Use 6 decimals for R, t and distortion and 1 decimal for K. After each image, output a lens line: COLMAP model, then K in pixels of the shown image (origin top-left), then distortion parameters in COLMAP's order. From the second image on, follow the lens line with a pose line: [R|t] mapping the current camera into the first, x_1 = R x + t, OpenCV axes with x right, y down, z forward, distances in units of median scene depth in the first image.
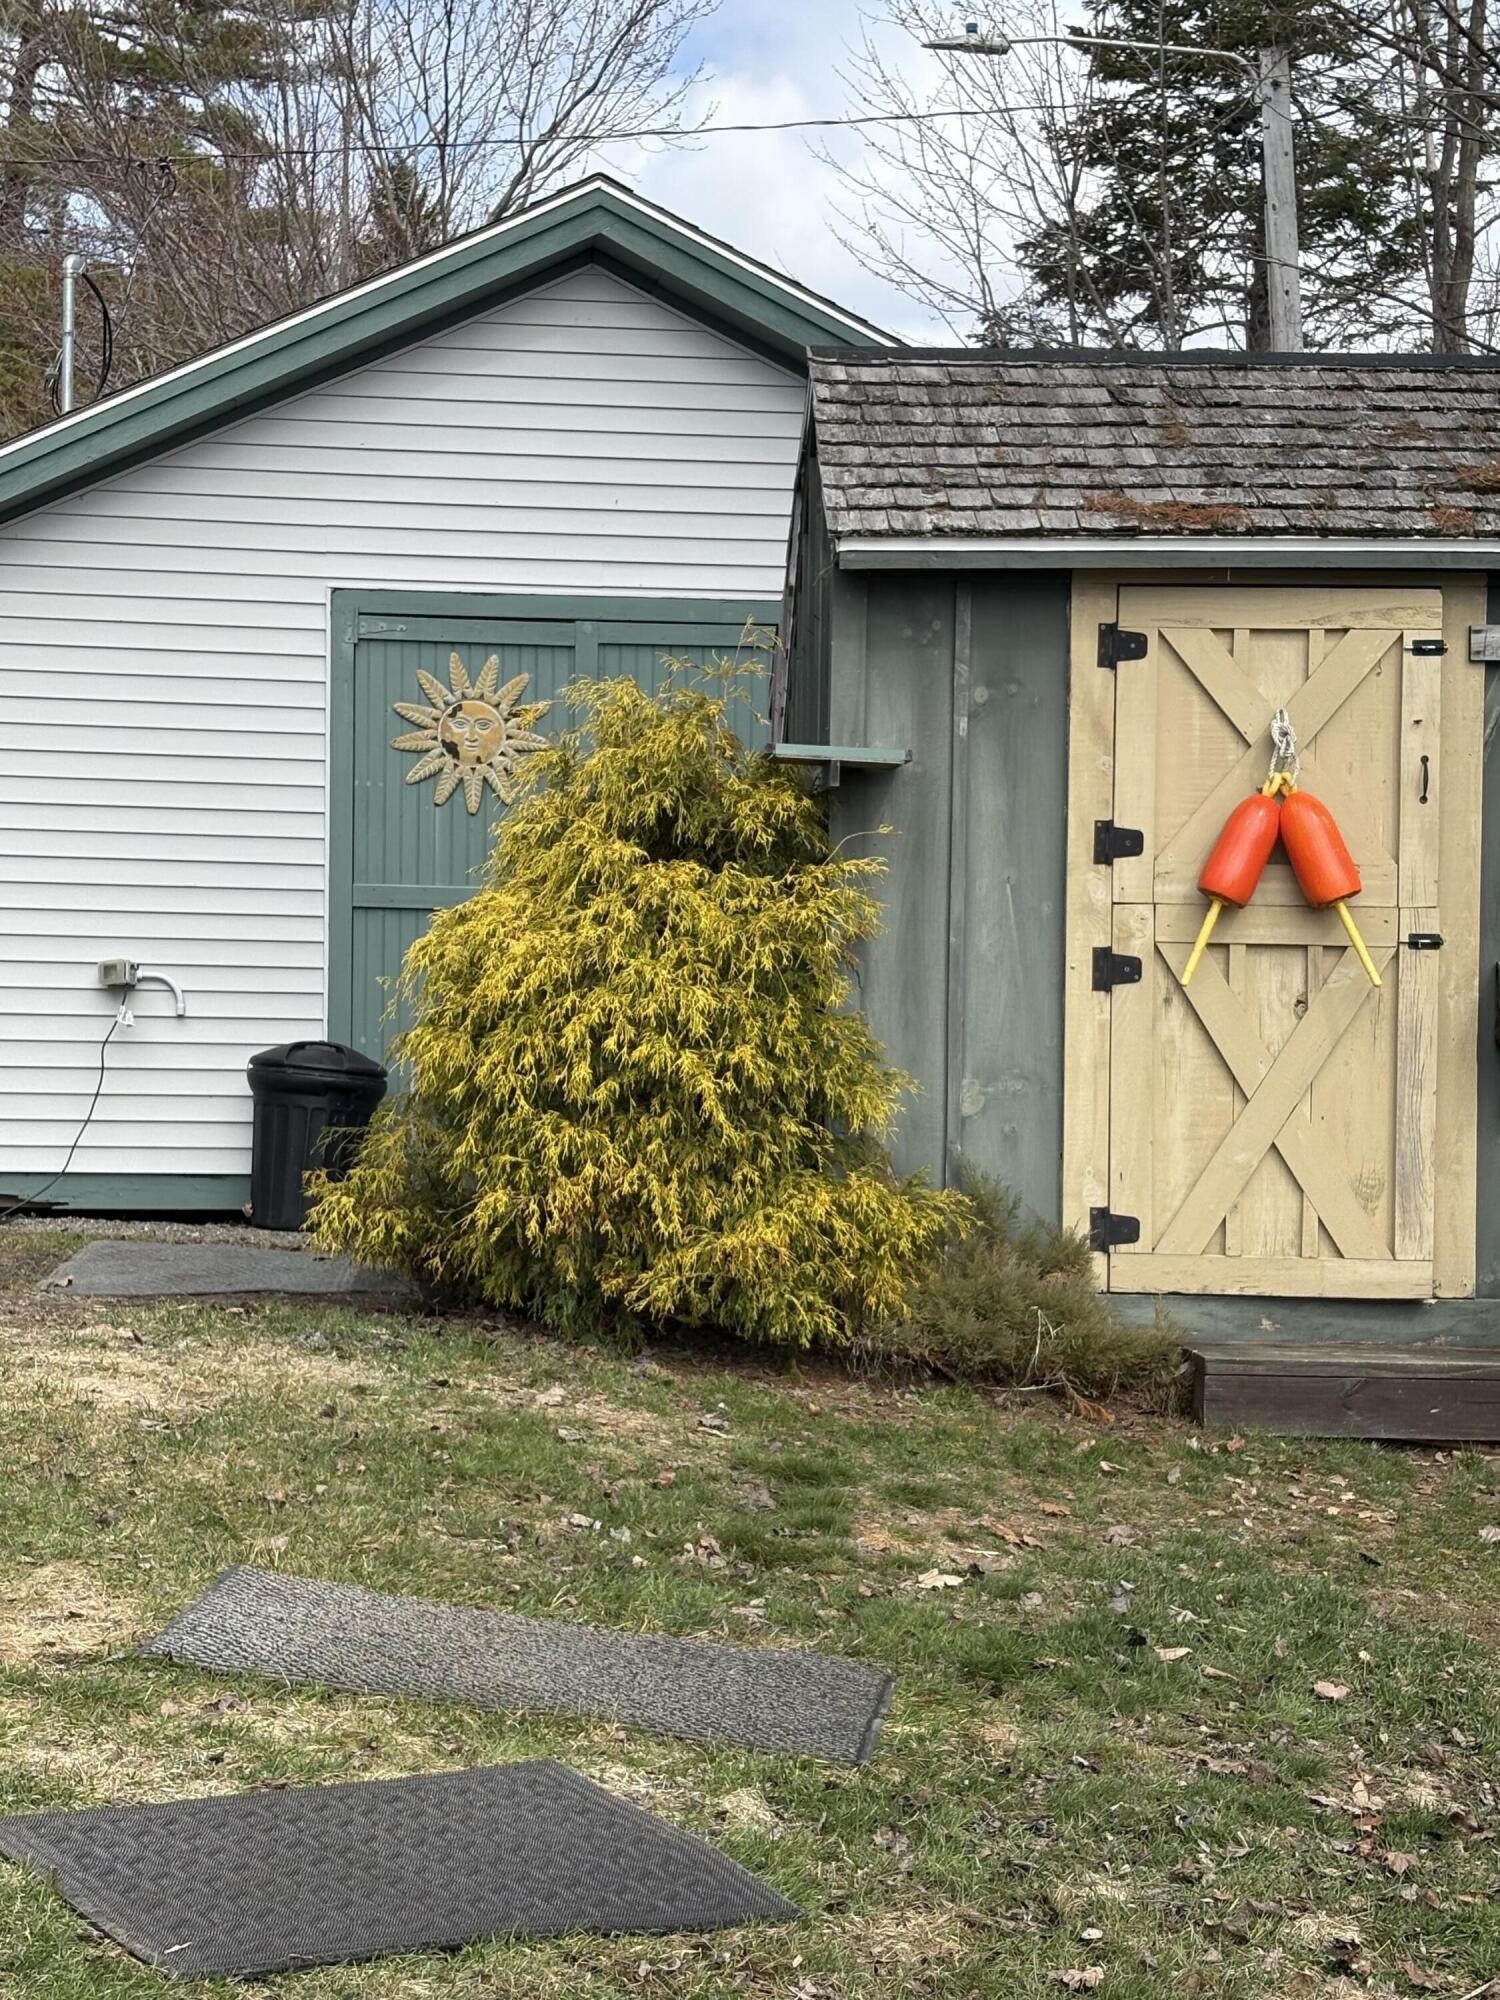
lens RADIAL K [[3436.9, 0, 749.8], [0, 3436.9, 1000.8], [0, 0, 1]] dist [-0.039354, 0.000000]
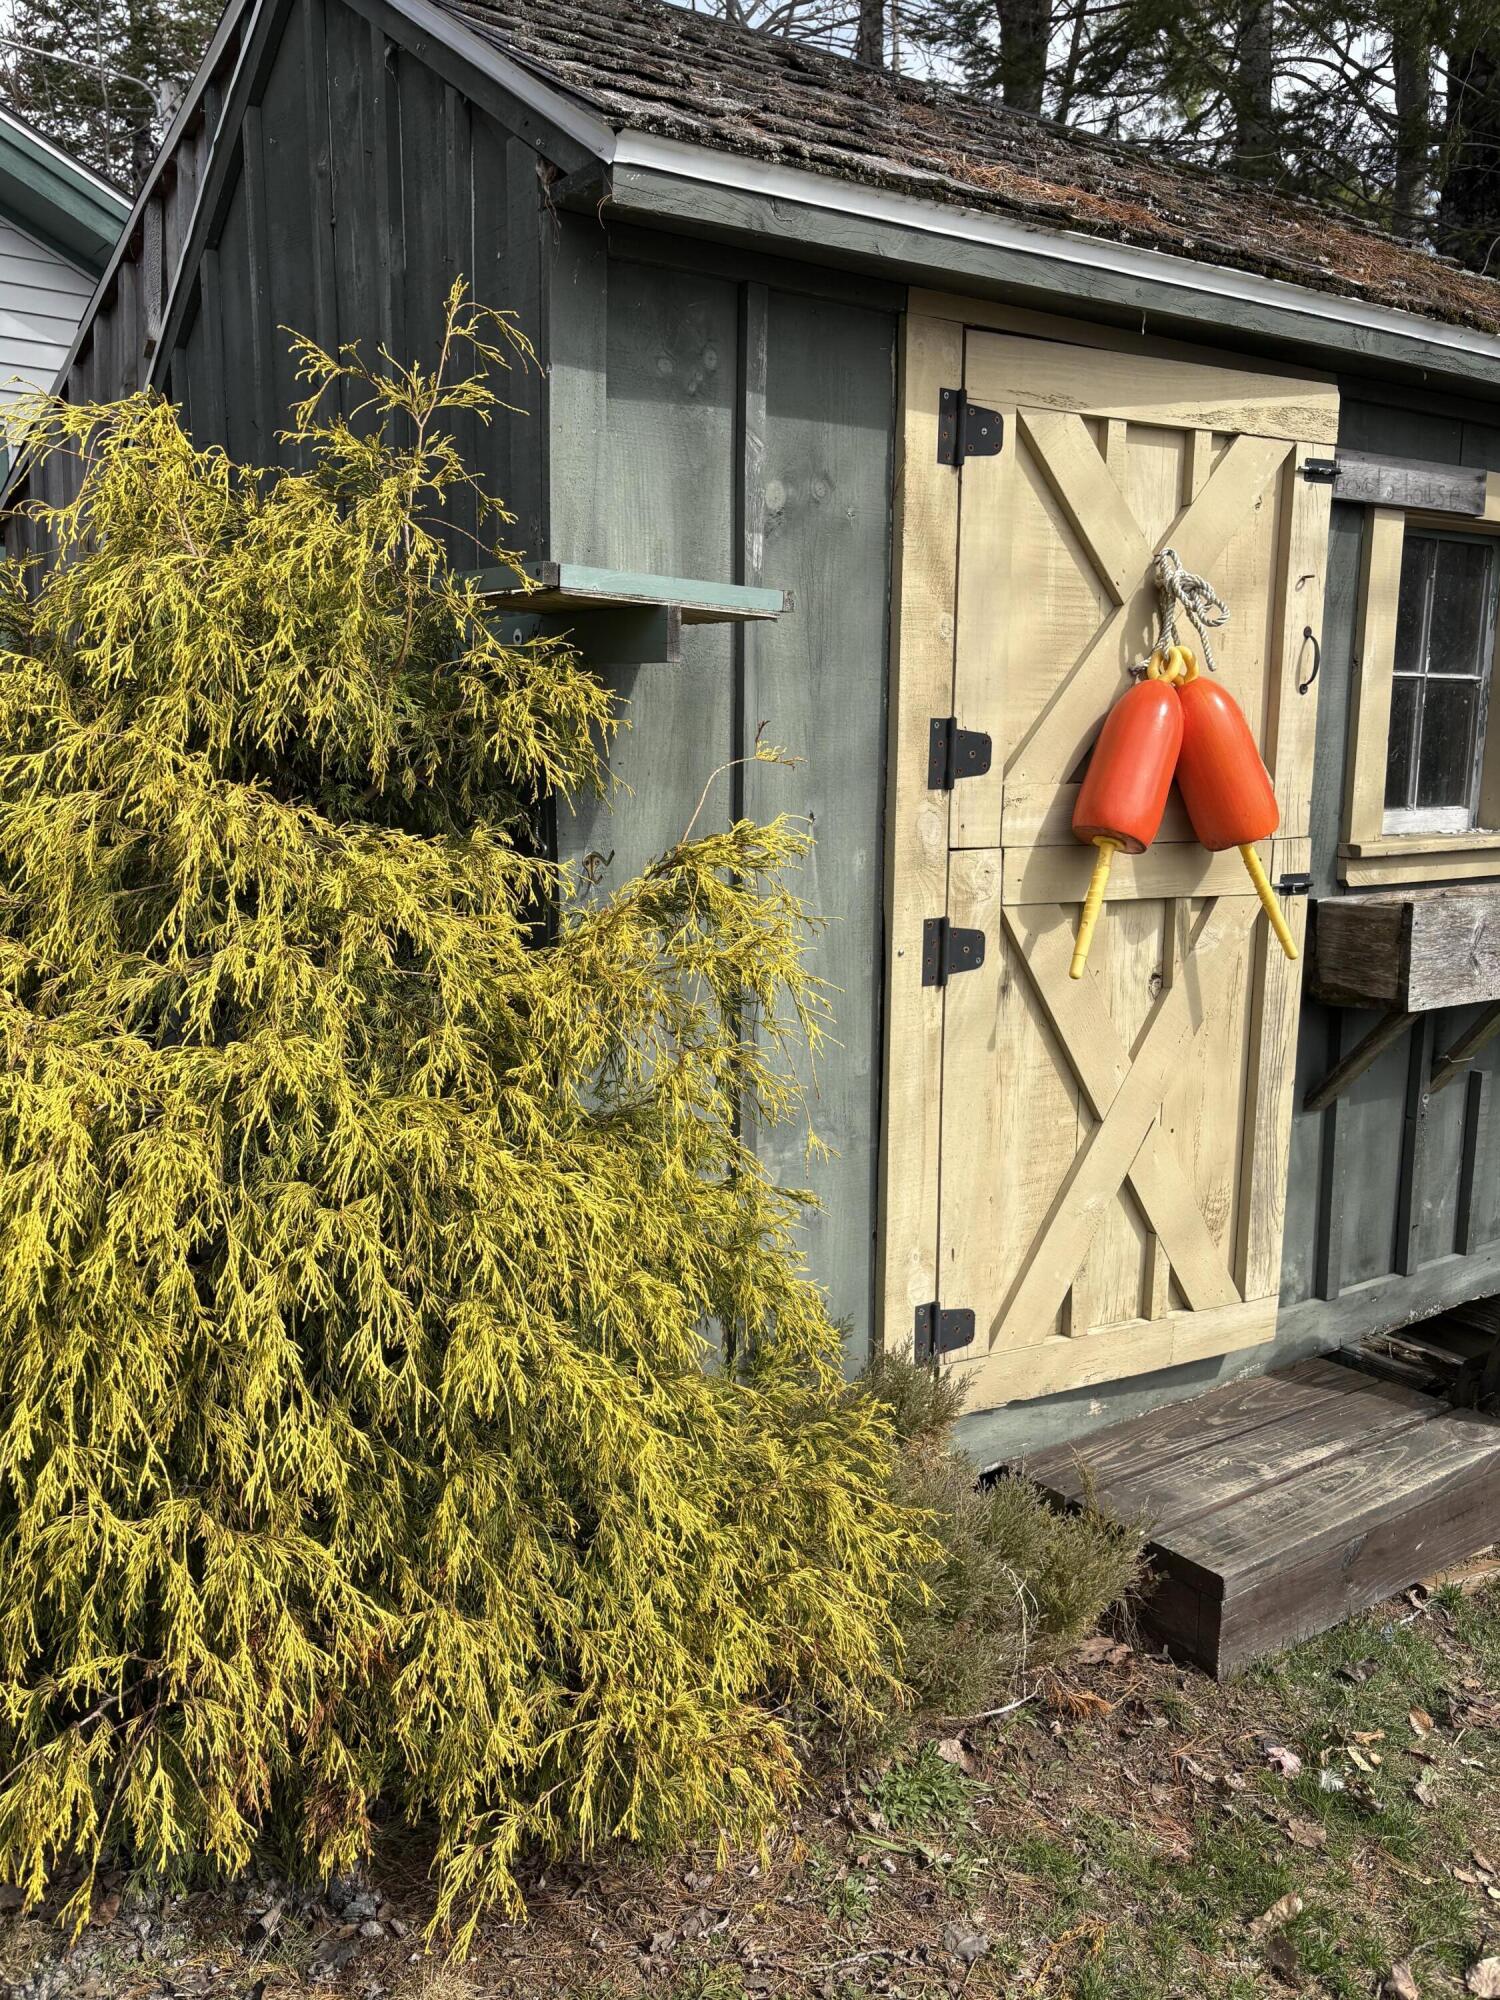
lens RADIAL K [[1579.1, 0, 755.7], [0, 1579.1, 992.3], [0, 0, 1]] dist [0.014534, 0.000693]
pose [[0.835744, -0.095312, 0.540785, -0.086991], [0.001009, 0.985086, 0.172059, -0.052881], [-0.549119, -0.143251, 0.823376, 0.773411]]
